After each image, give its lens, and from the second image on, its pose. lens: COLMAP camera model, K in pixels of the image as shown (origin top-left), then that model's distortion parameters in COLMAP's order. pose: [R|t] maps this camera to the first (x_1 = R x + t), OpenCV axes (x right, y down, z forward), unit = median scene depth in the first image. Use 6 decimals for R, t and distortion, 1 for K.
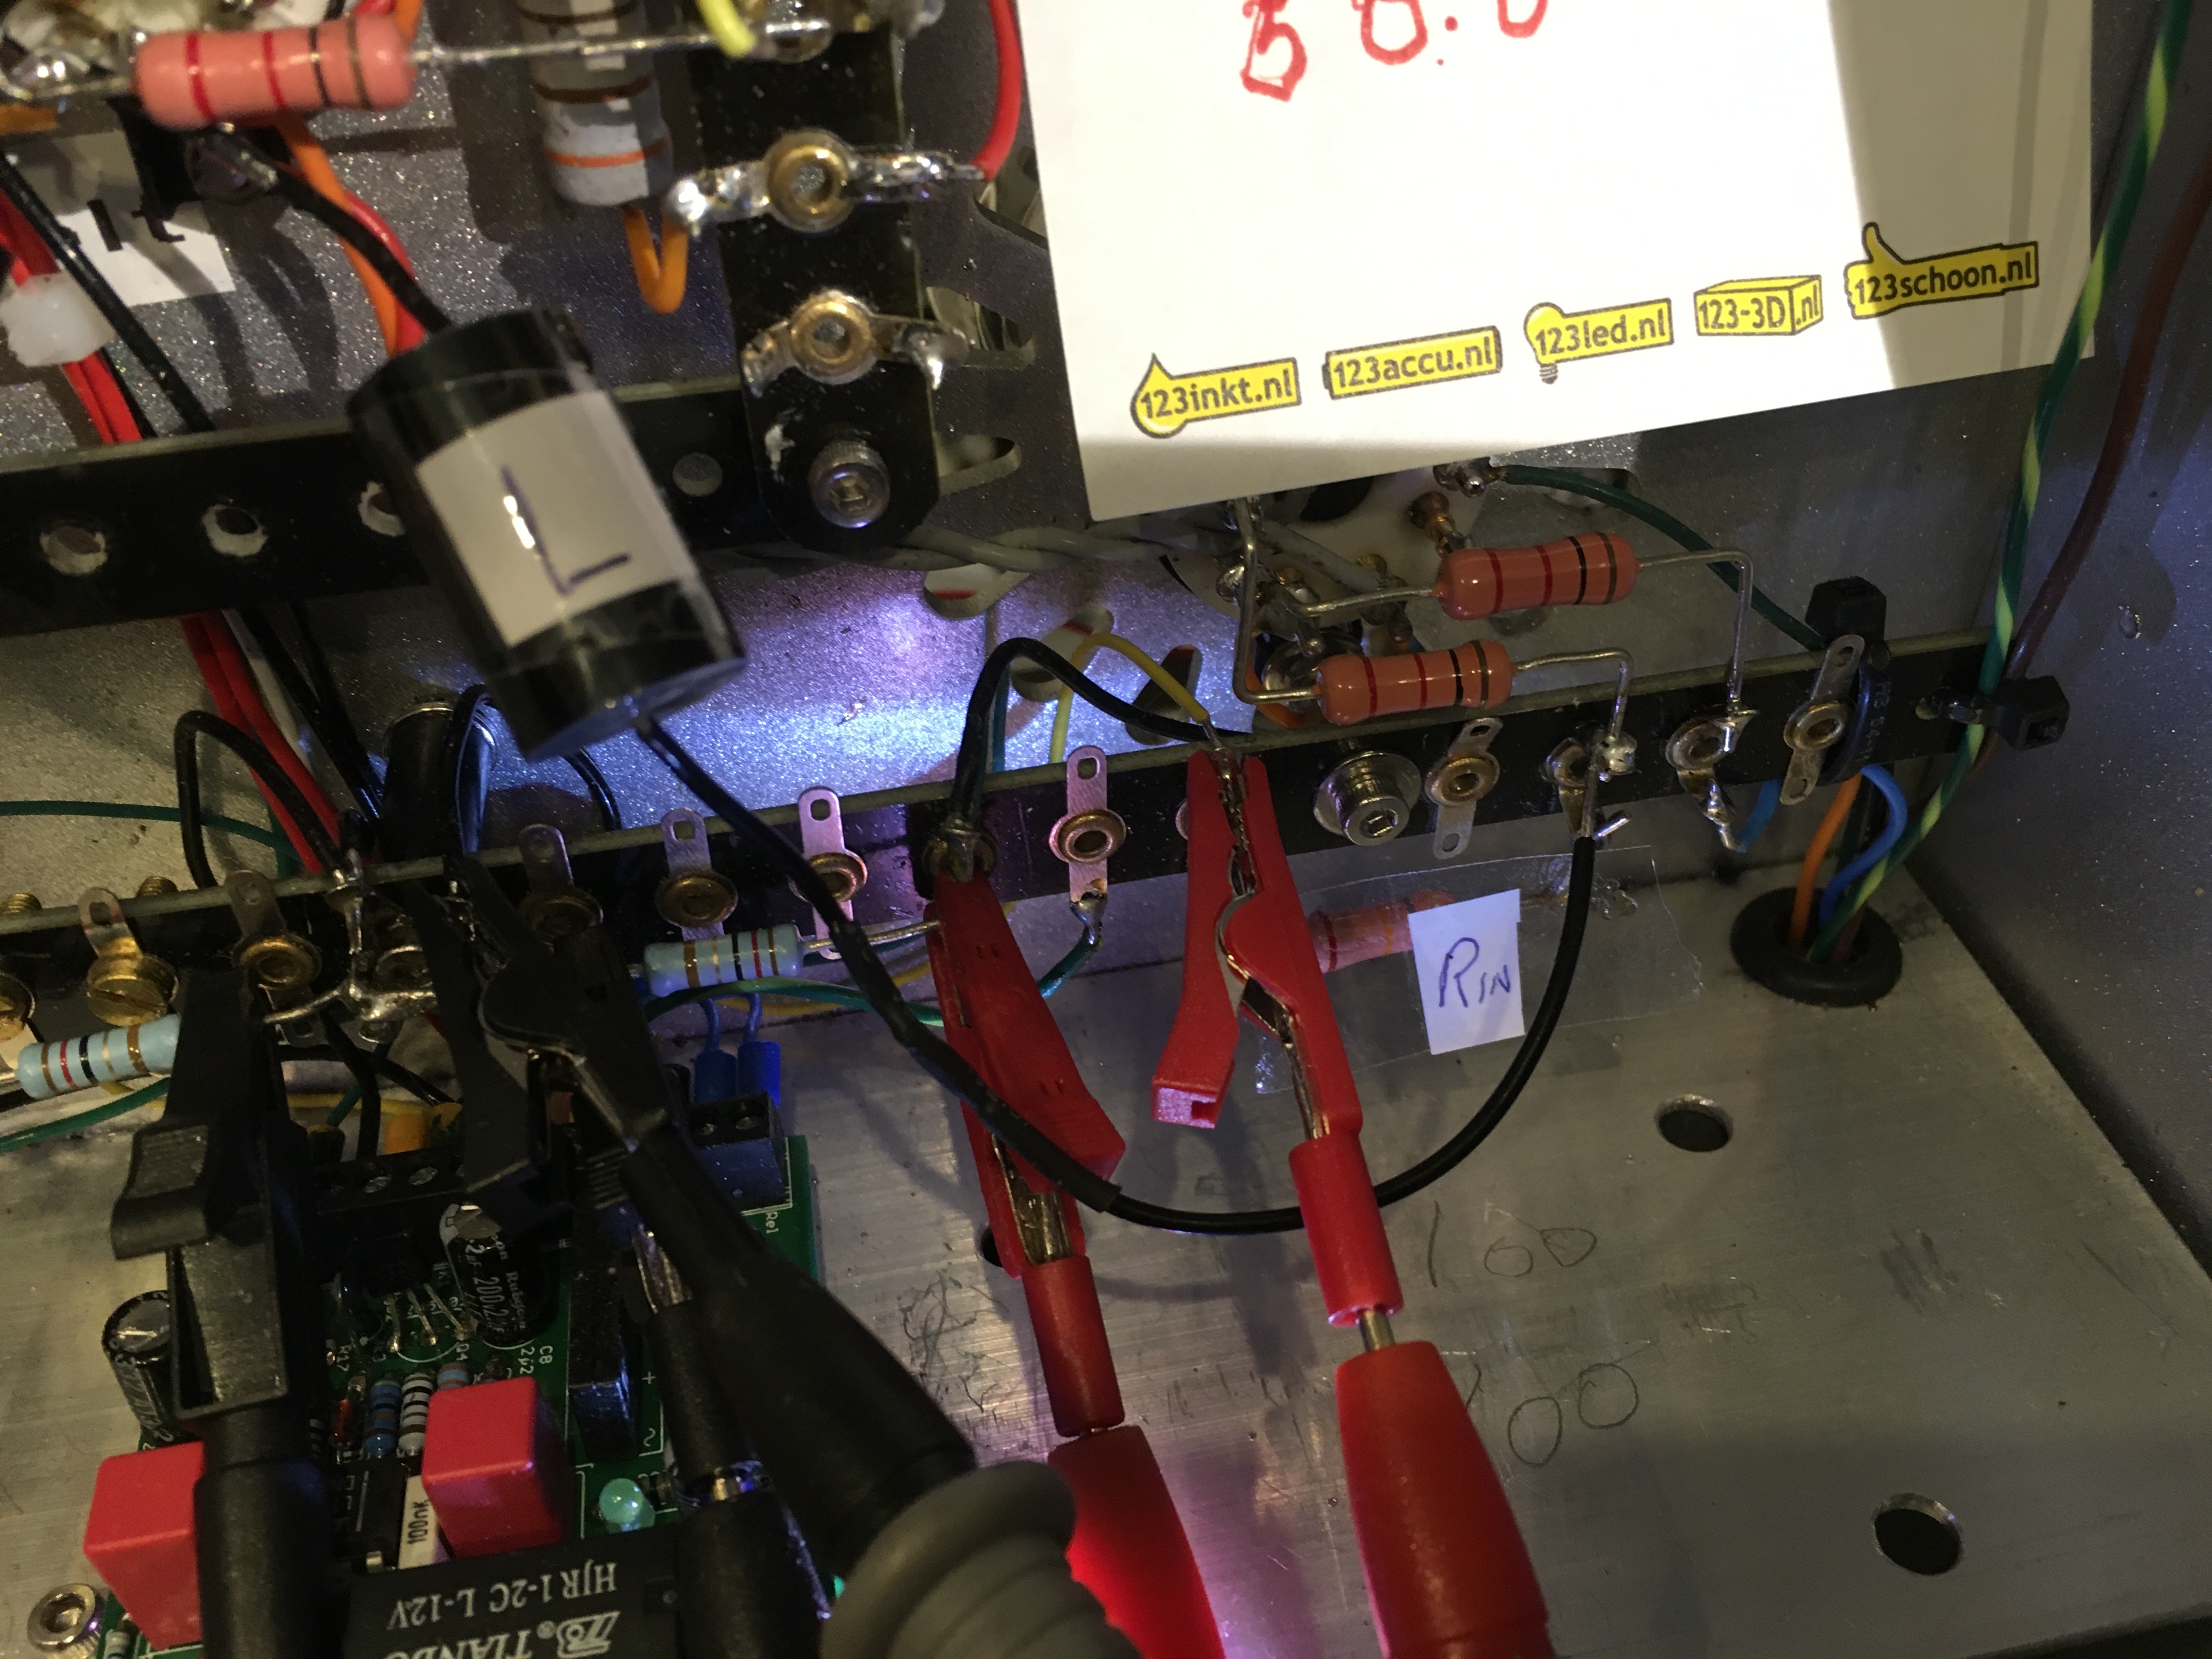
lens RADIAL K [[1987.2, 0, 1113.2], [0, 1987.2, 838.1], [0, 0, 1]] dist [0.090828, -0.176477]
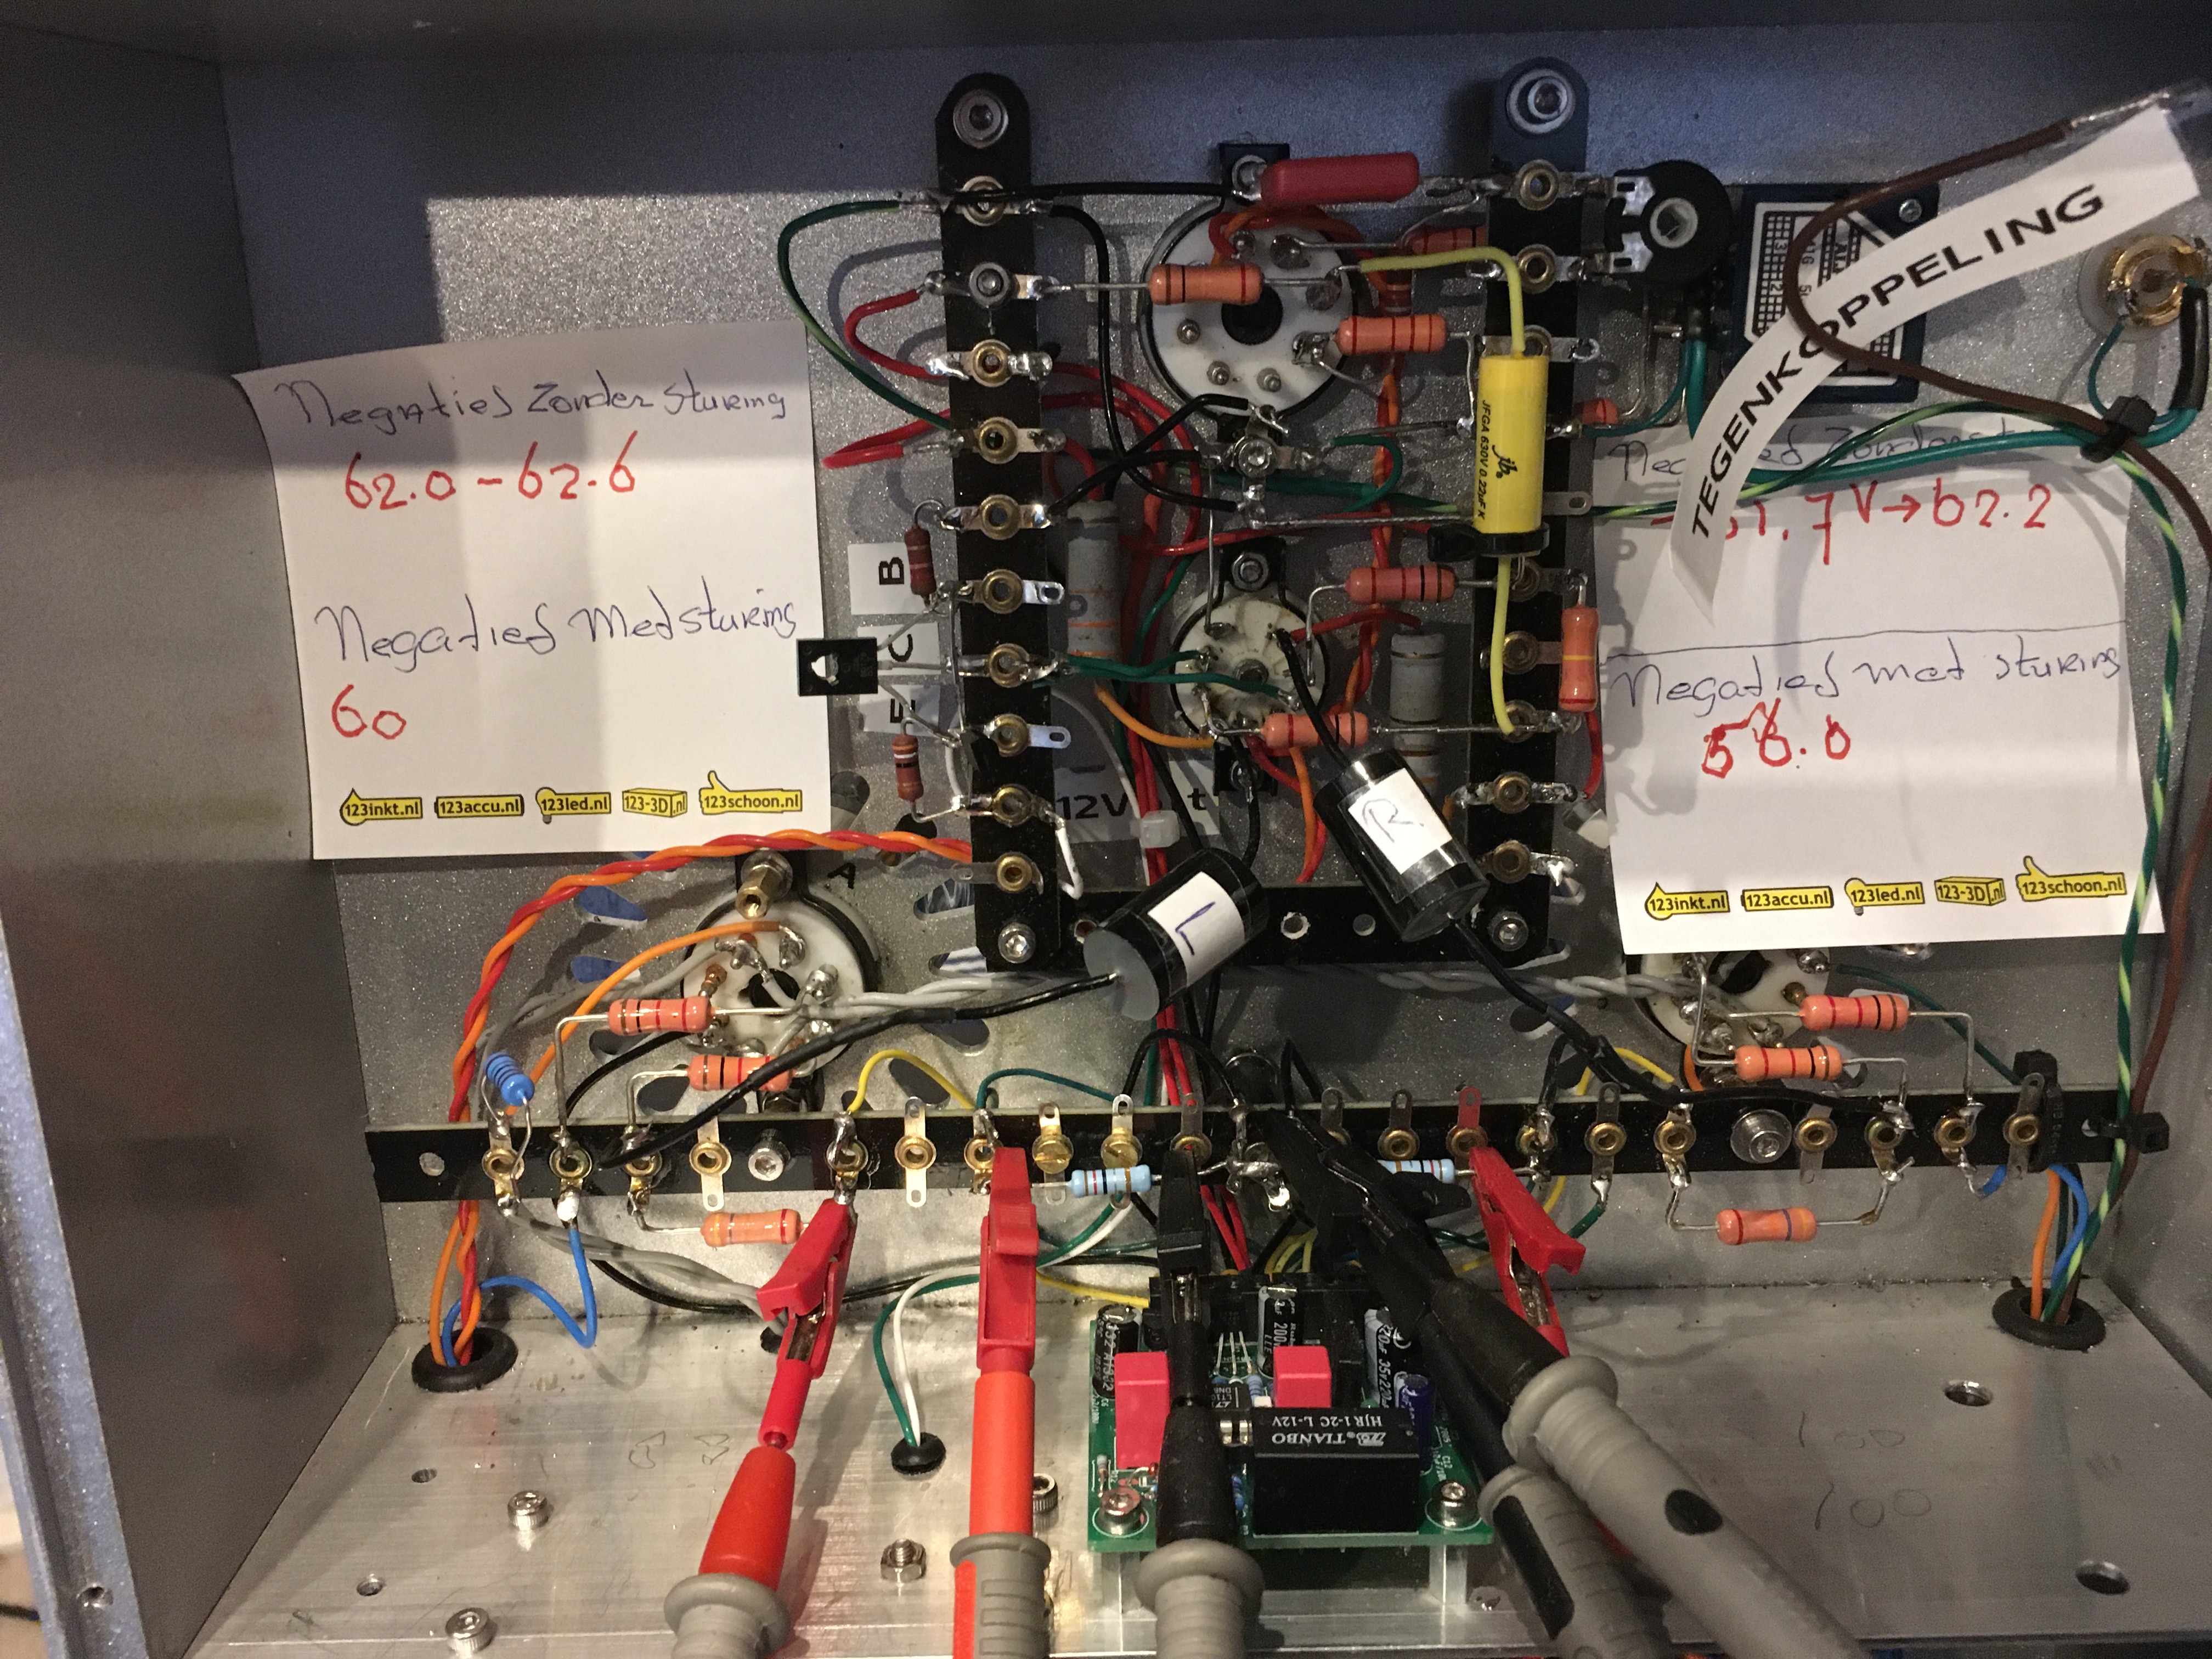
lens RADIAL K [[1897.7, 0, 1107.3], [0, 1897.7, 825.1], [0, 0, 1]] dist [0.084074, -0.133871]
pose [[0.982777, 0.060139, -0.174735, -0.190330], [-0.123515, 0.917092, -0.379059, 0.504601], [0.137452, 0.394113, 0.908725, -0.880151]]
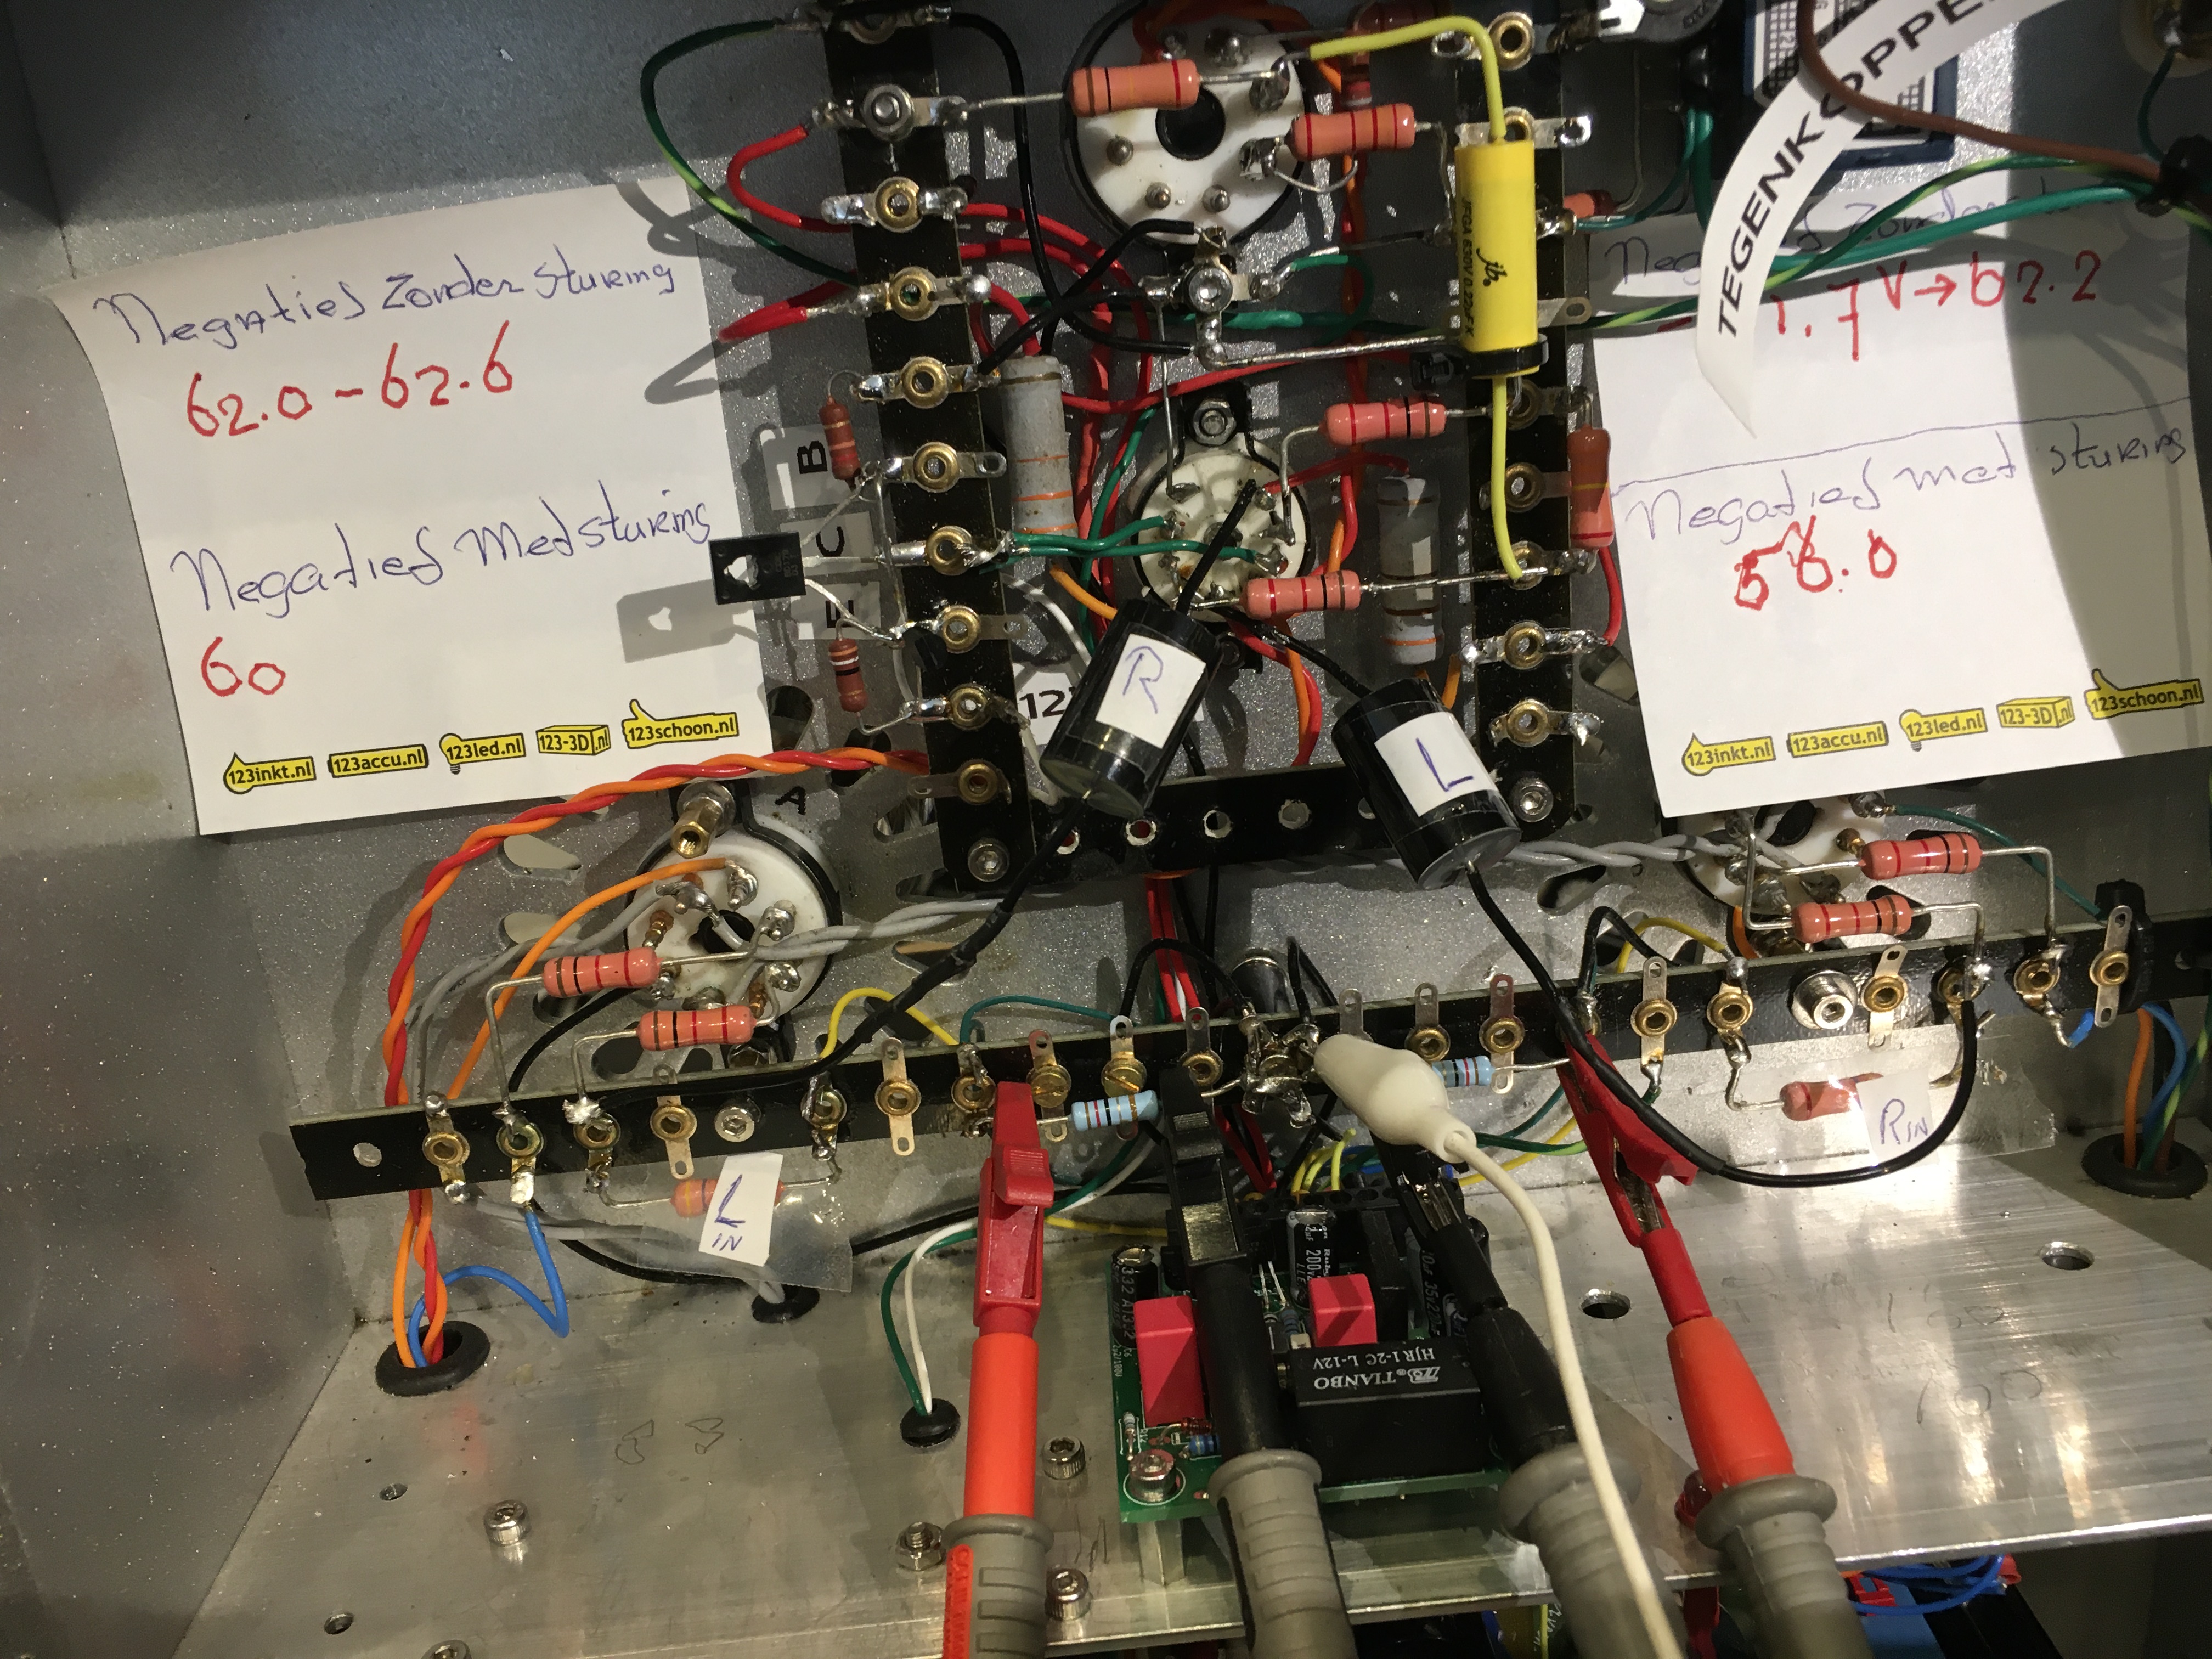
lens RADIAL K [[1949.8, 0, 1086.1], [0, 1949.8, 803.1], [0, 0, 1]] dist [0.075697, -0.161257]
pose [[0.983747, -0.015234, -0.178912, -0.201826], [-0.046954, 0.939901, -0.338205, 0.447460], [0.173311, 0.341108, 0.923909, -0.749438]]
